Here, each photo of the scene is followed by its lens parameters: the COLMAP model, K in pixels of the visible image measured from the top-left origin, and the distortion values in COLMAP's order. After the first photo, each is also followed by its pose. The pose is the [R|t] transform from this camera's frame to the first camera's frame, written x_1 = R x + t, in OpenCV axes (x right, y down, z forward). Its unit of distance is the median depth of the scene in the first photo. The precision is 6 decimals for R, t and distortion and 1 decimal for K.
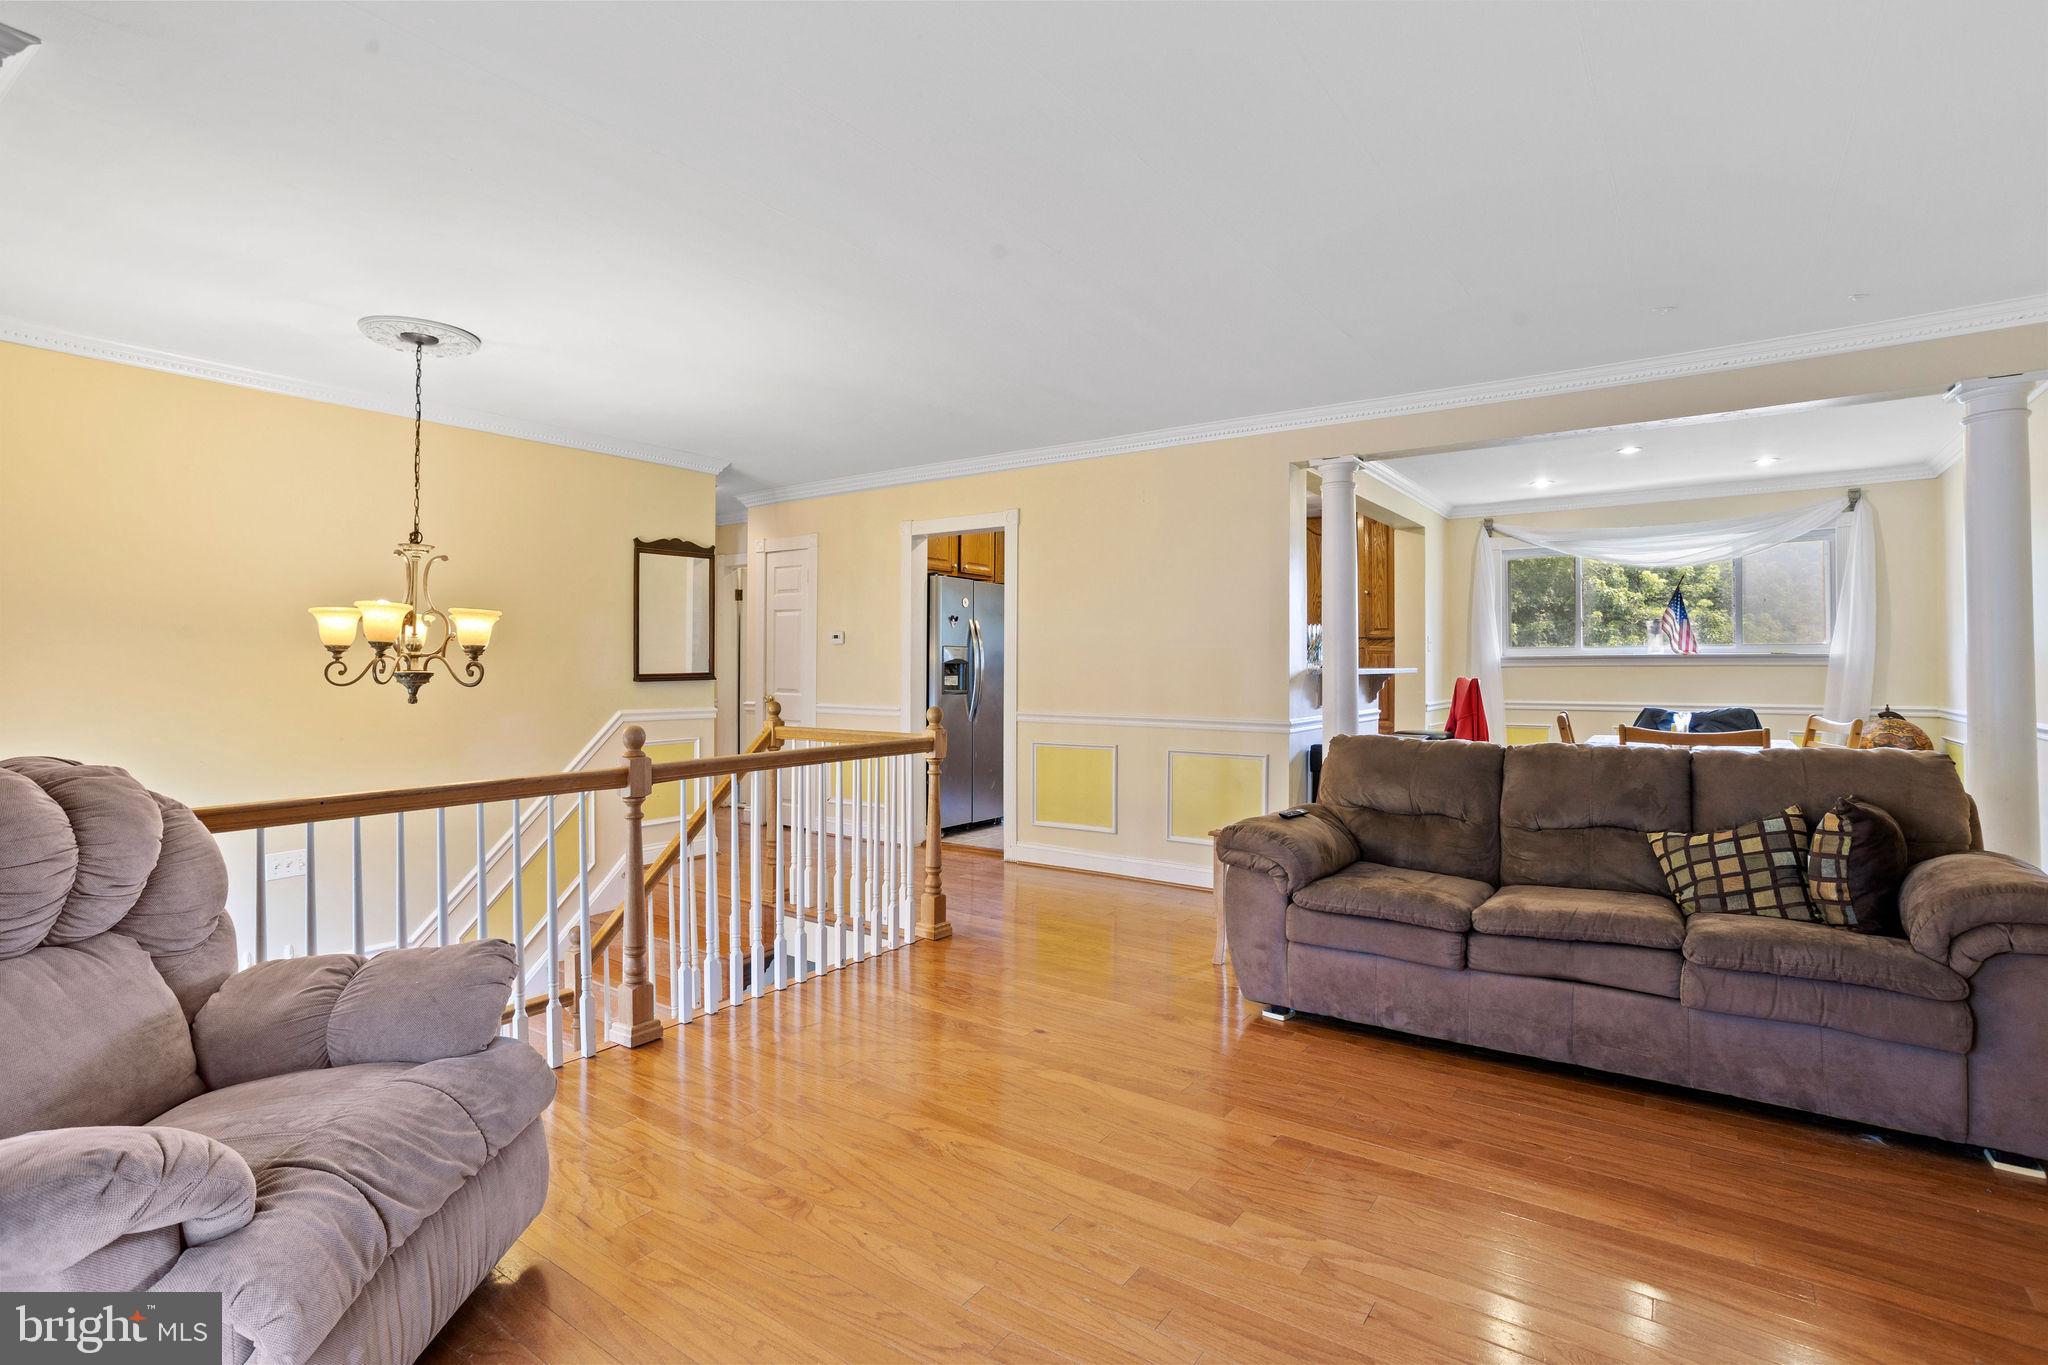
lens RADIAL K [[983.0, 0, 1025.7], [0, 983.0, 670.3], [0, 0, 1]] dist [-0.020669, 0.010924]
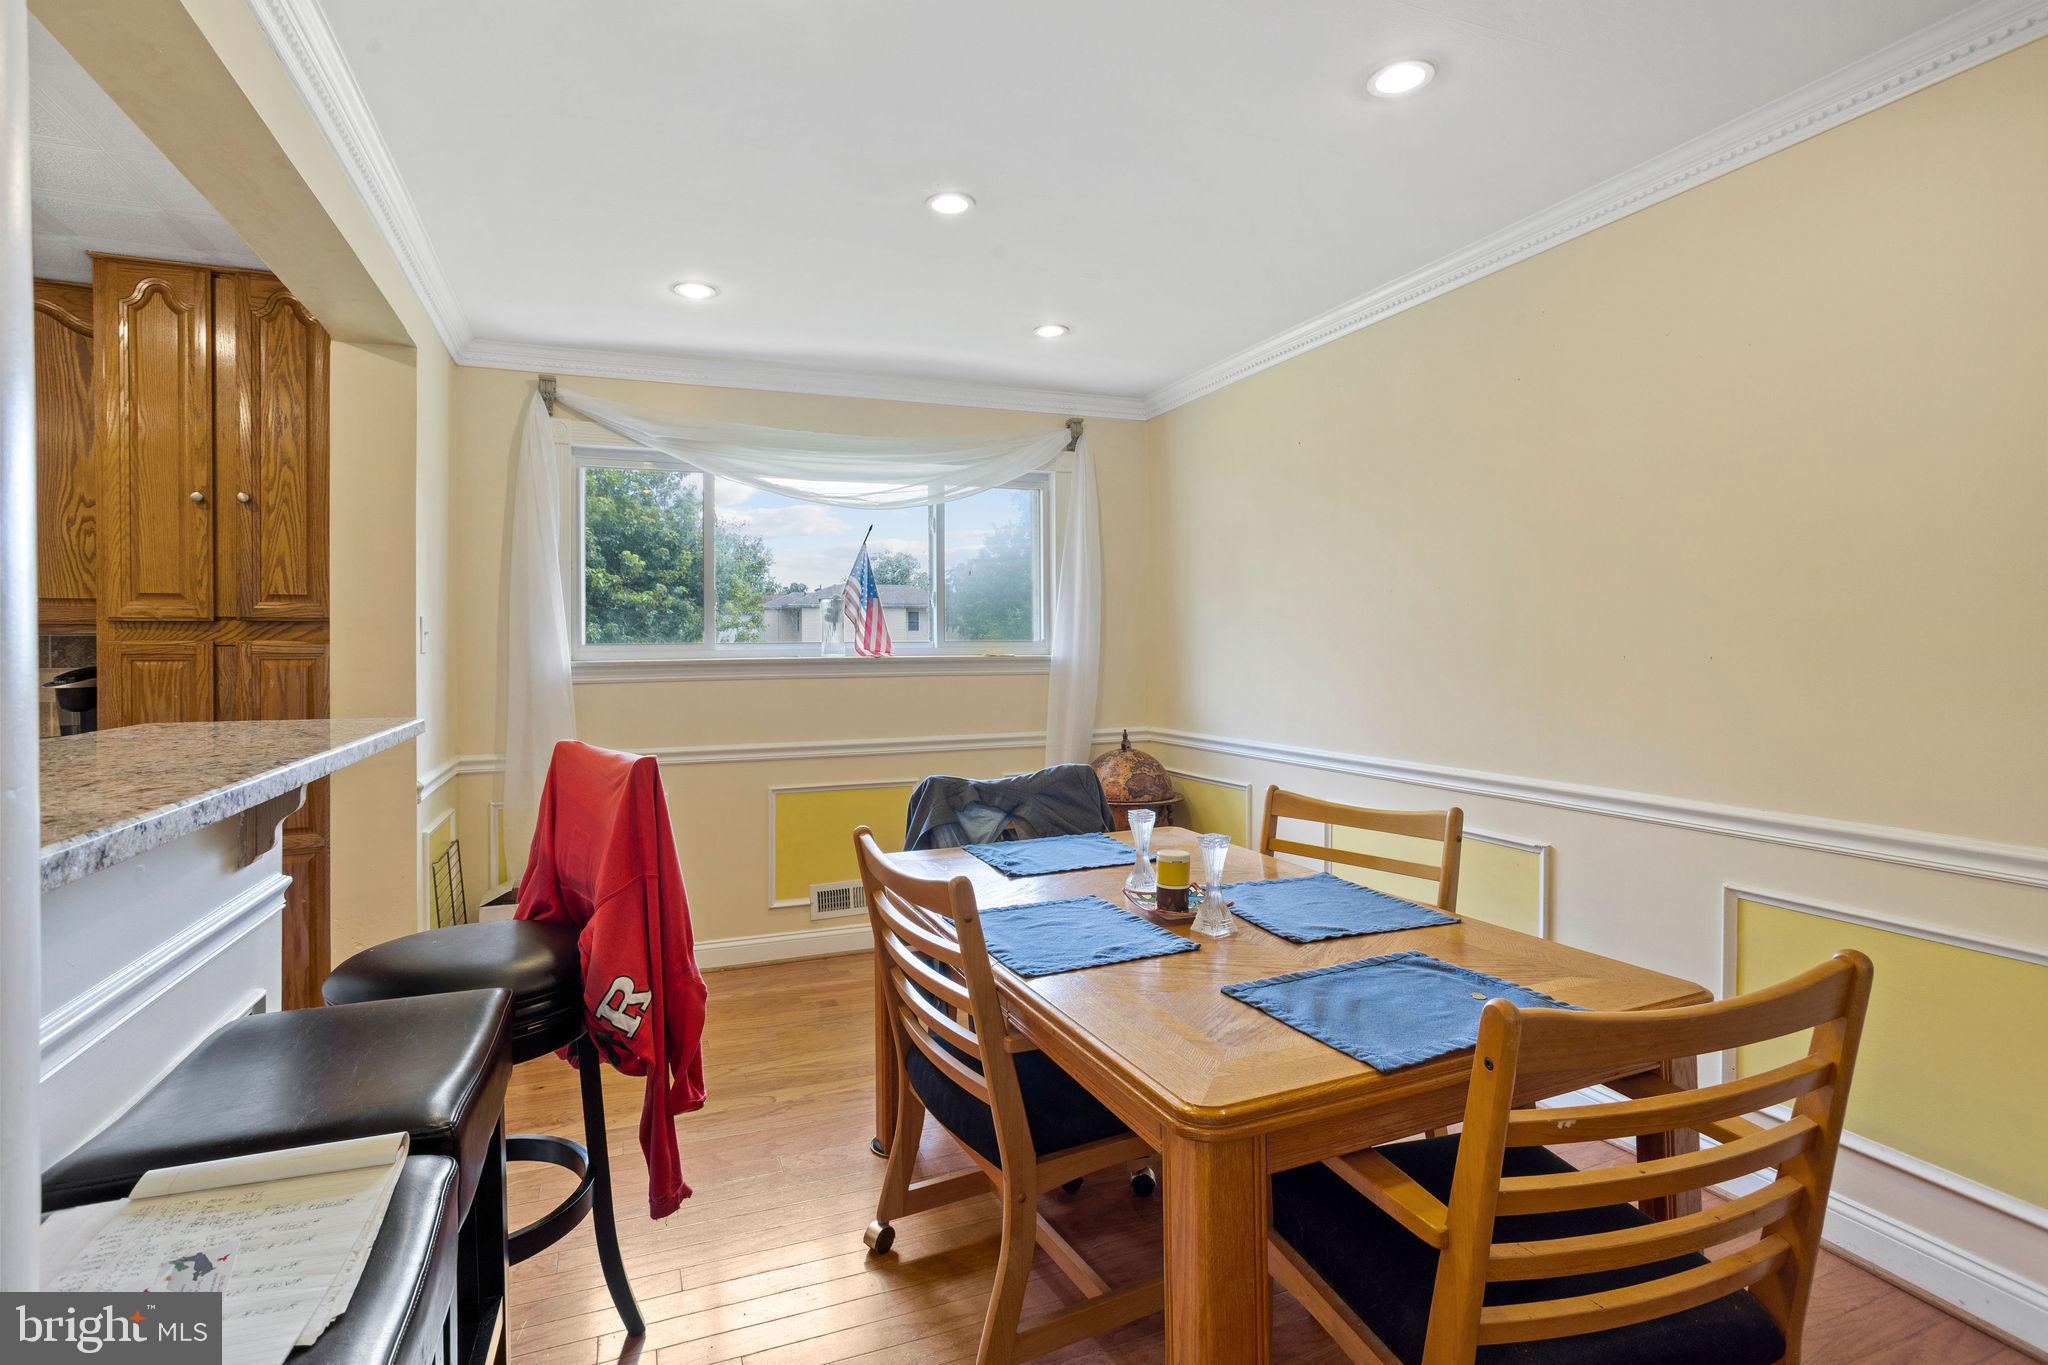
lens RADIAL K [[983.0, 0, 991.9], [0, 983.0, 641.2], [0, 0, 1]] dist [-0.020669, 0.010924]
pose [[0.560963, 0.001955, 0.827839, 0.207344], [0.010449, 0.999901, -0.009442, -0.018823], [-0.827775, 0.013947, 0.560886, 0.576528]]
